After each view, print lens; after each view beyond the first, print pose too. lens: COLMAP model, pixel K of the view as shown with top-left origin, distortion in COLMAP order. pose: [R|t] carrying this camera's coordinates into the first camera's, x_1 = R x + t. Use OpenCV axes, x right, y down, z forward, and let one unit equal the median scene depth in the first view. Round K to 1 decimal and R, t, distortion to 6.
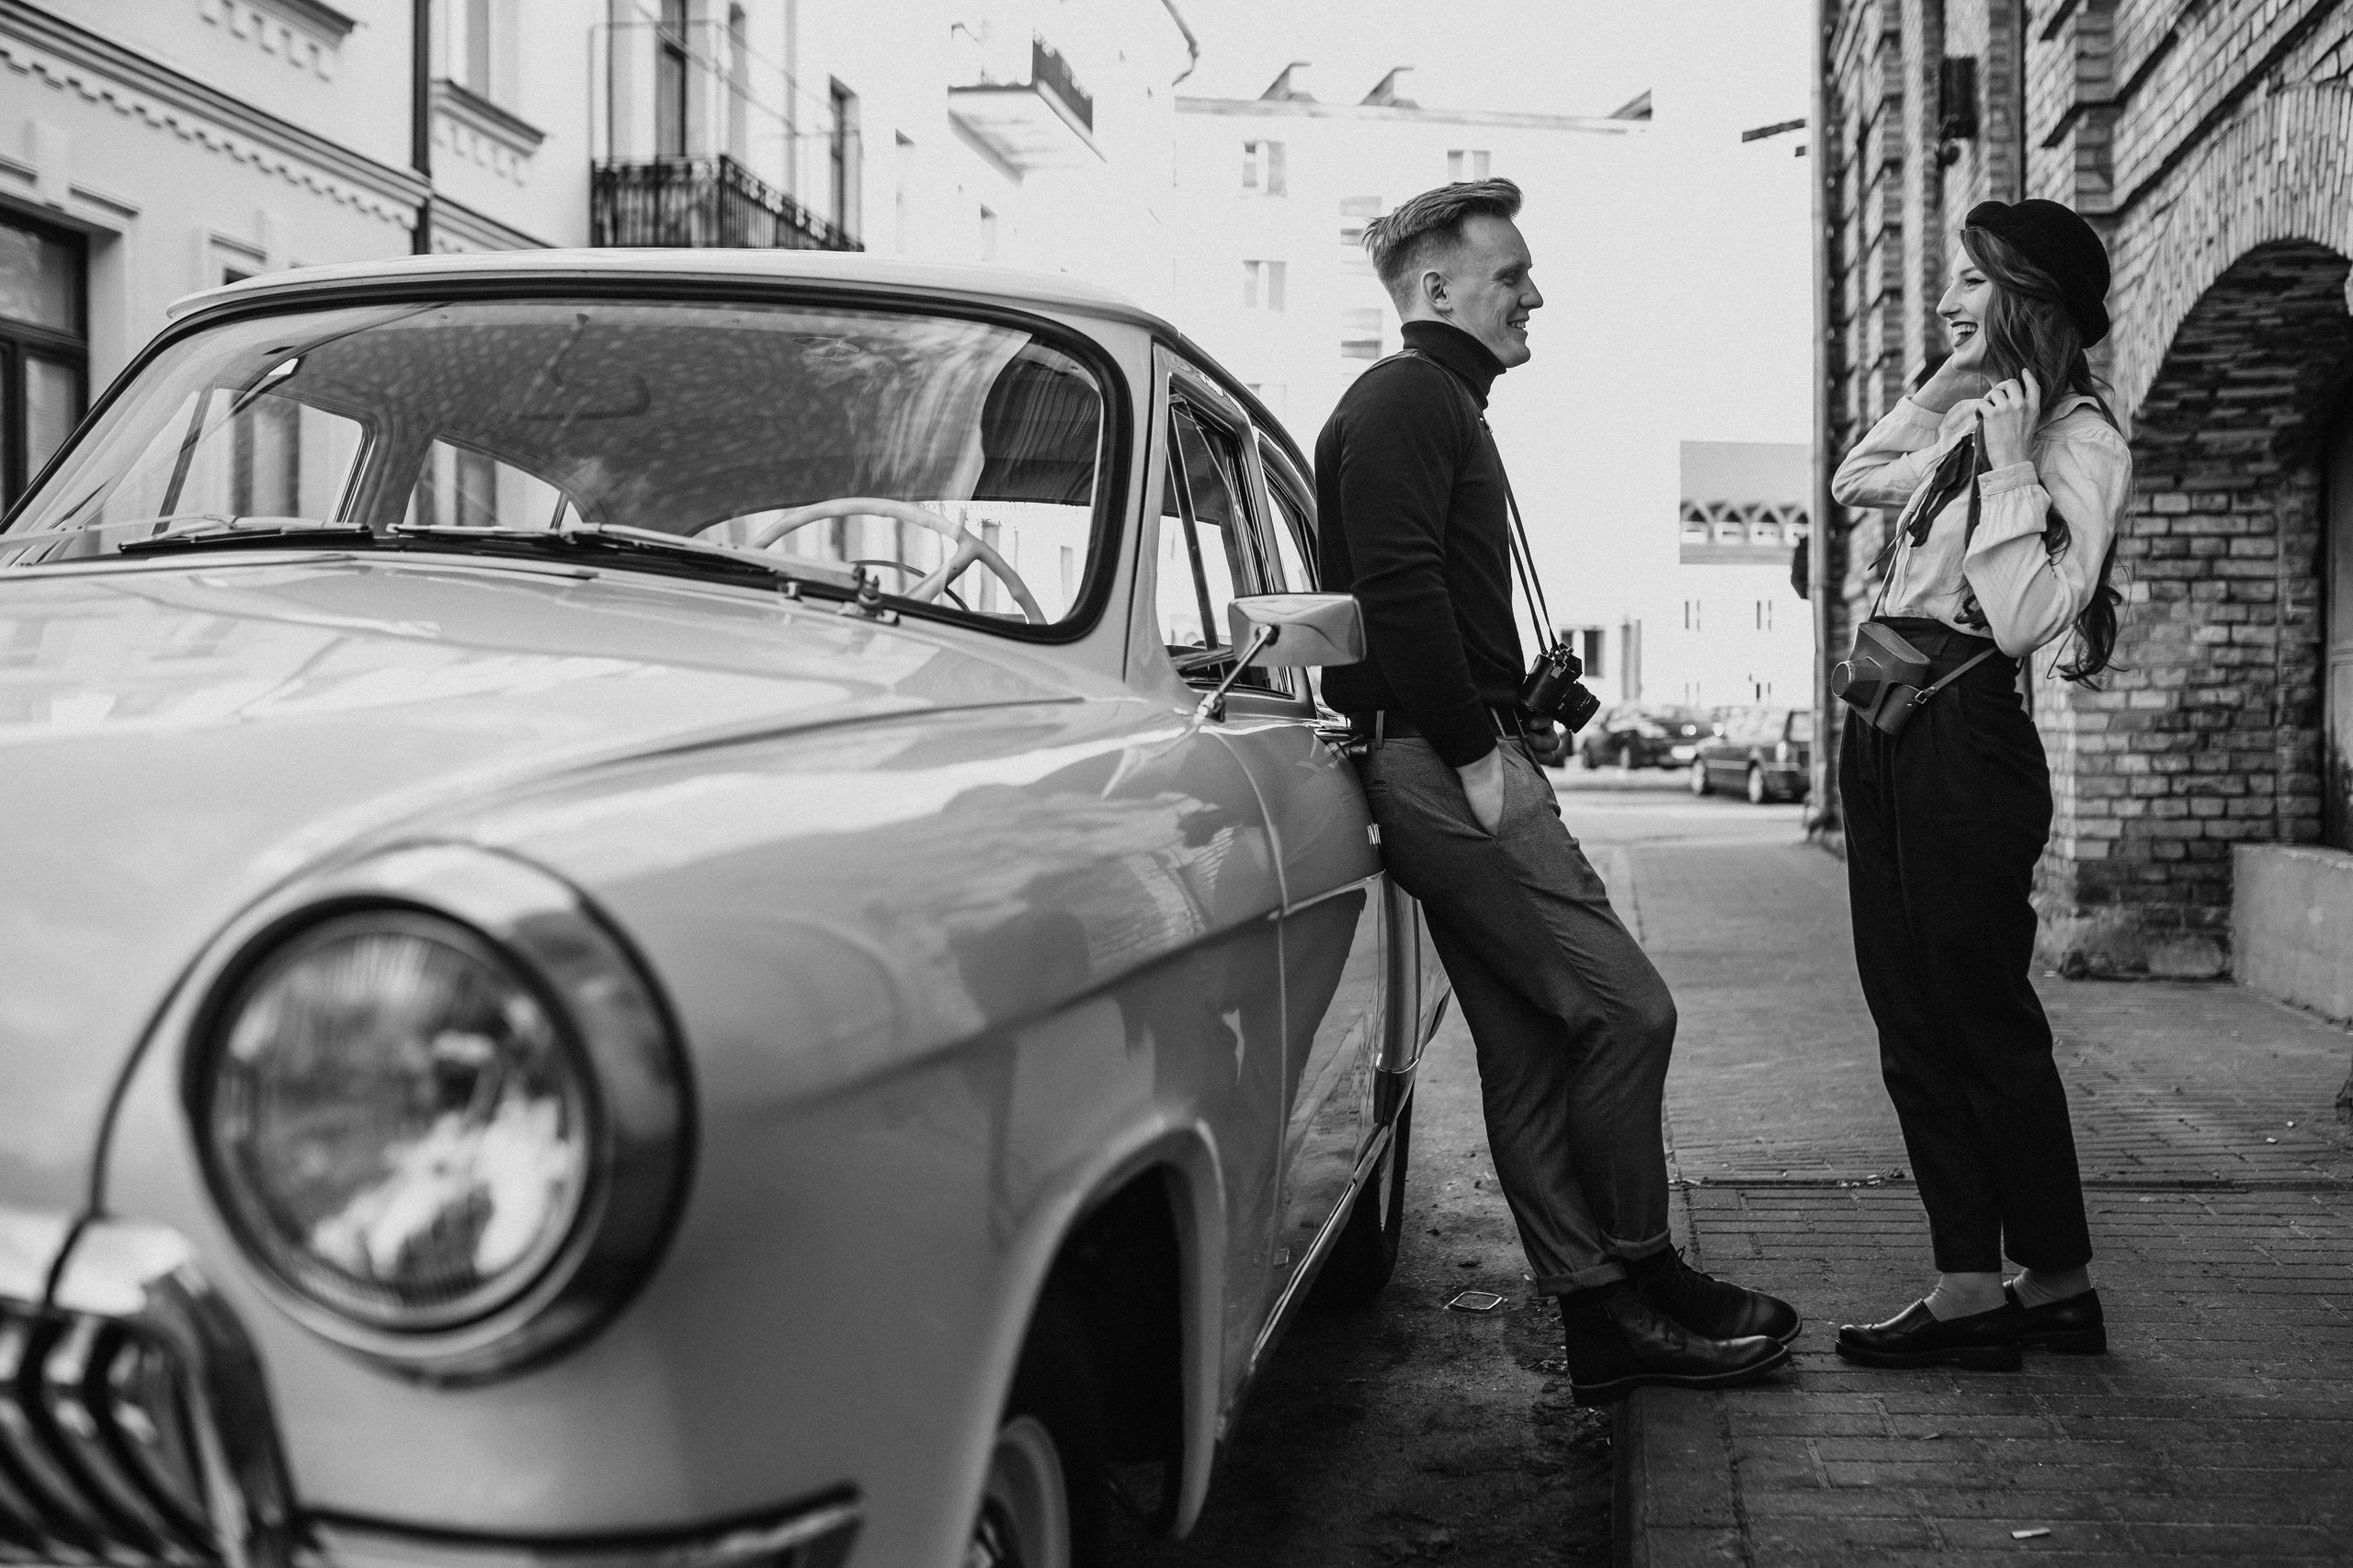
lens RADIAL K [[2288.2, 0, 1176.5], [0, 2288.2, 784.0], [0, 0, 1]] dist [-0.071660, 0.104068]
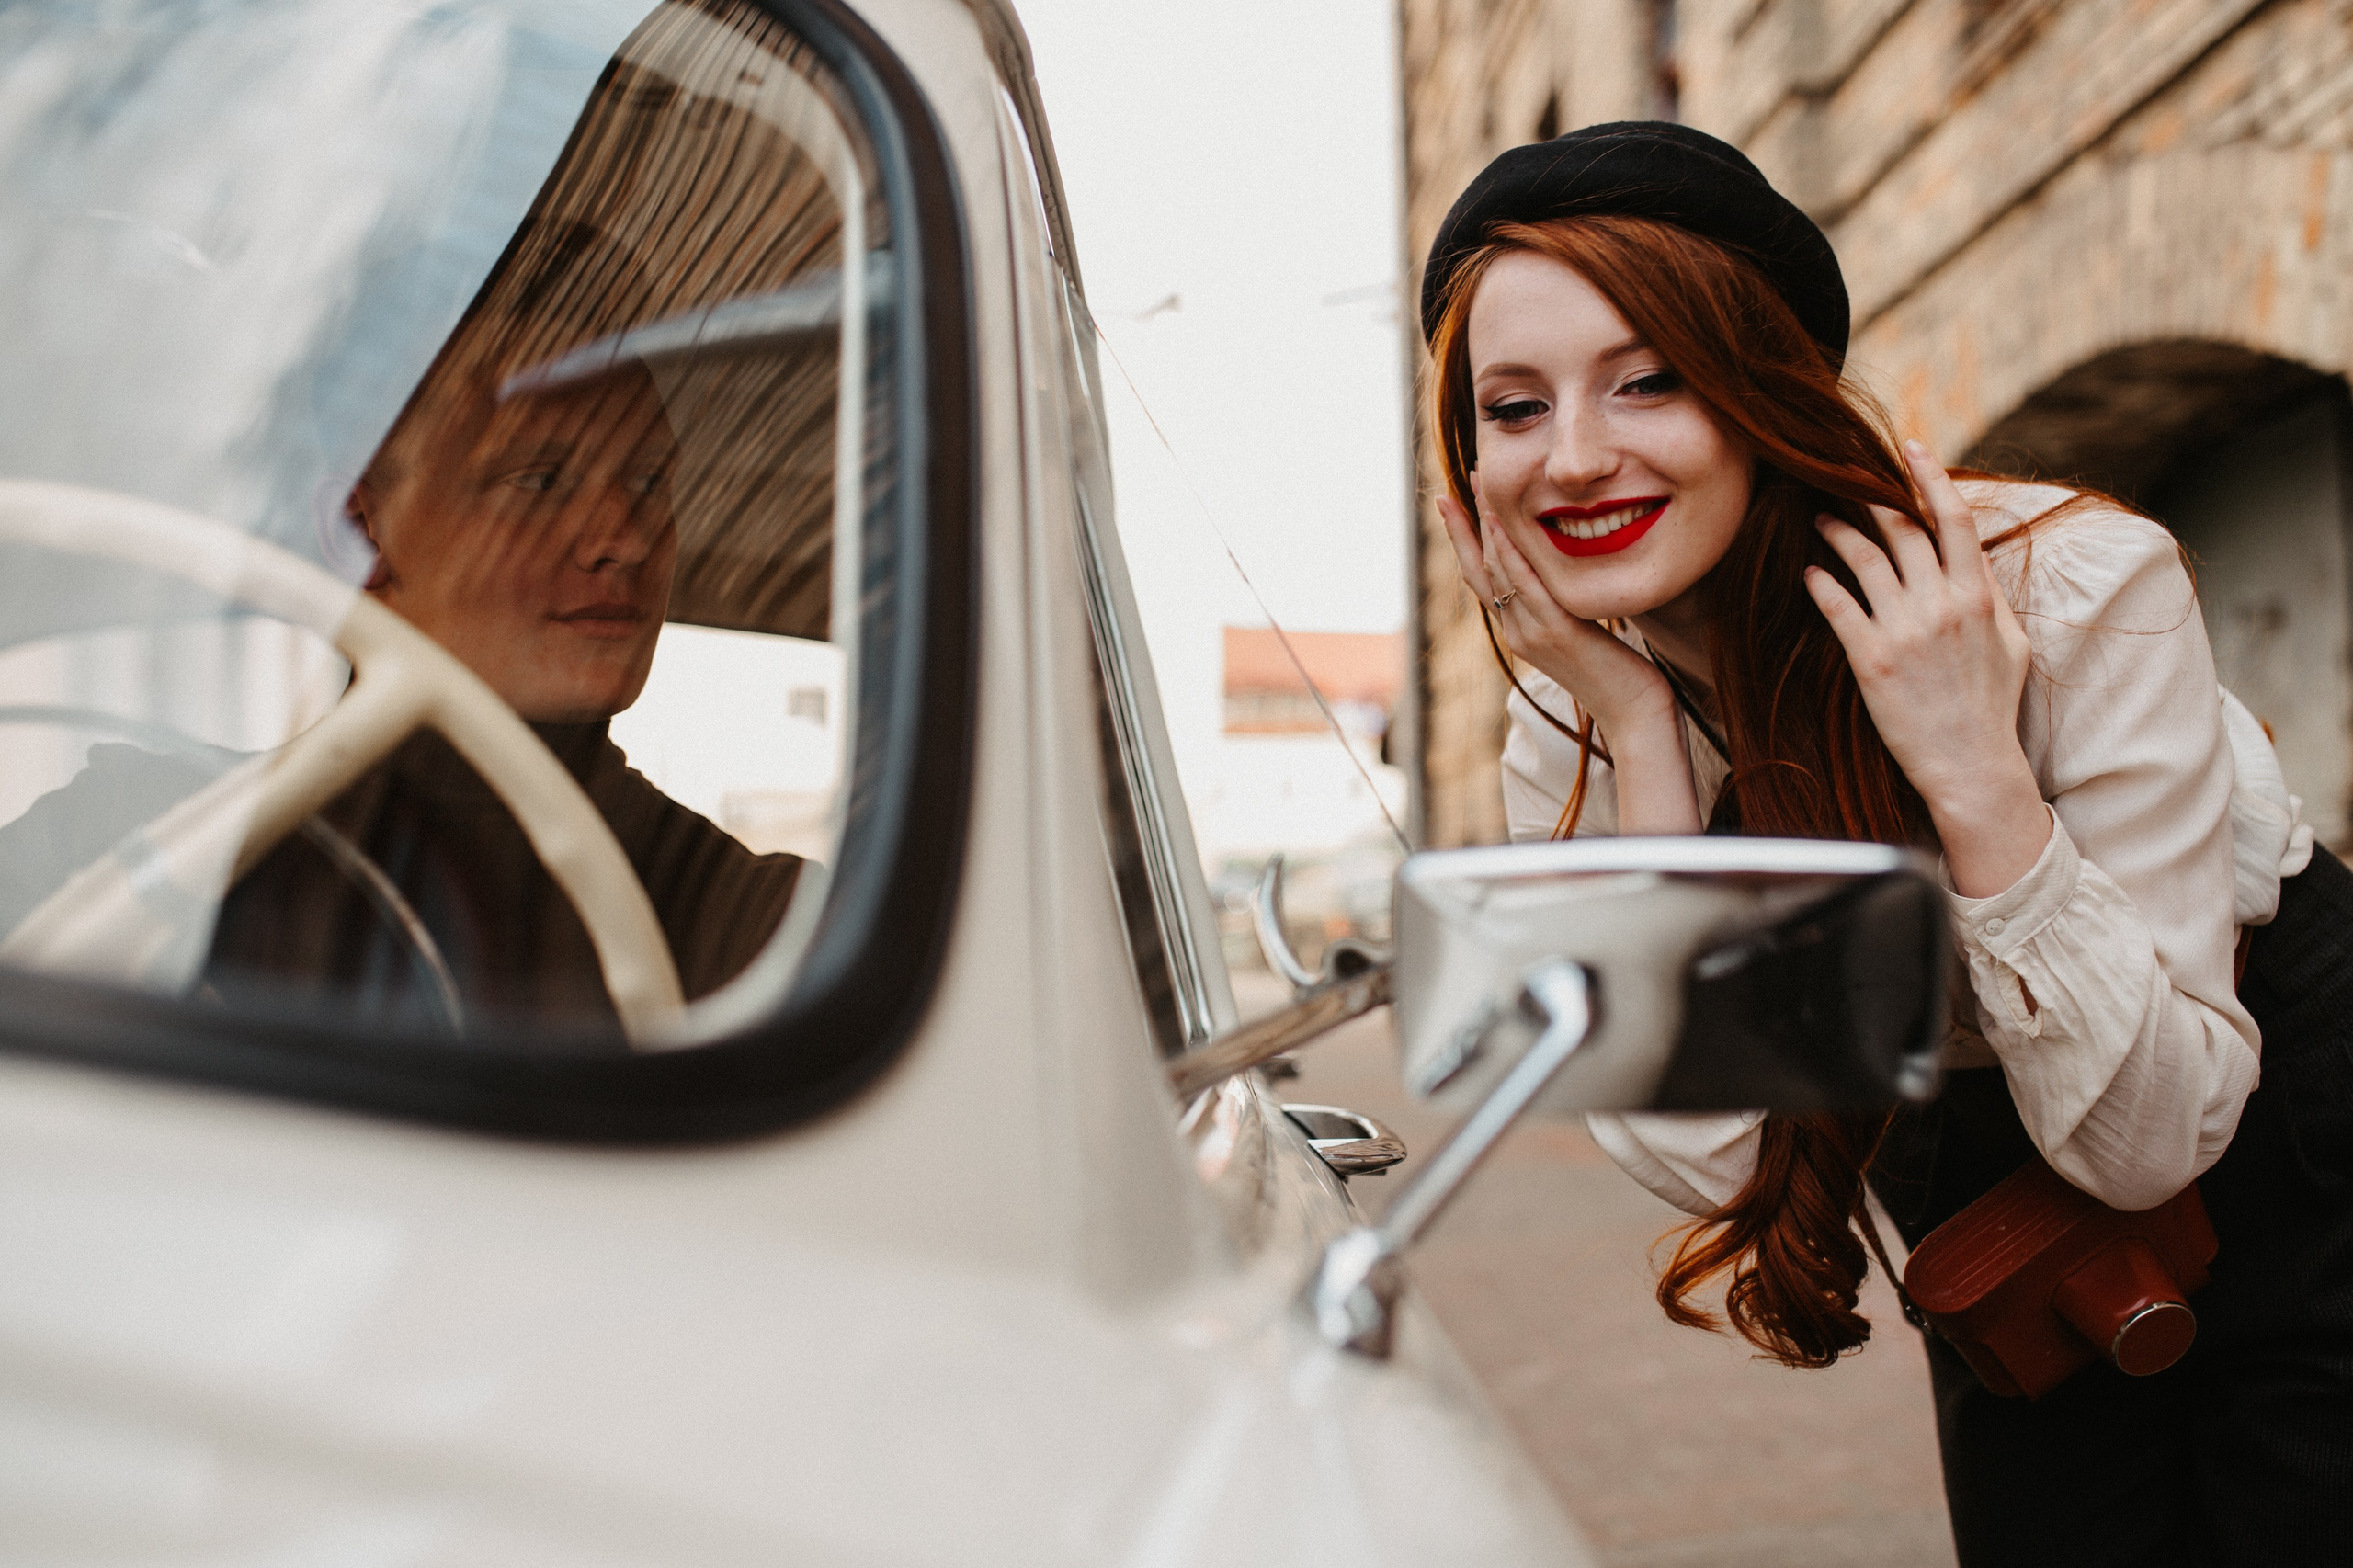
lens RADIAL K [[2288.2, 0, 1176.5], [0, 2288.2, 784.0], [0, 0, 1]] dist [-0.071660, 0.104068]
pose [[0.981070, -0.022213, 0.192375, -0.016407], [0.037278, 0.996483, -0.075048, -0.025731], [-0.190031, 0.080799, 0.978448, 0.231023]]
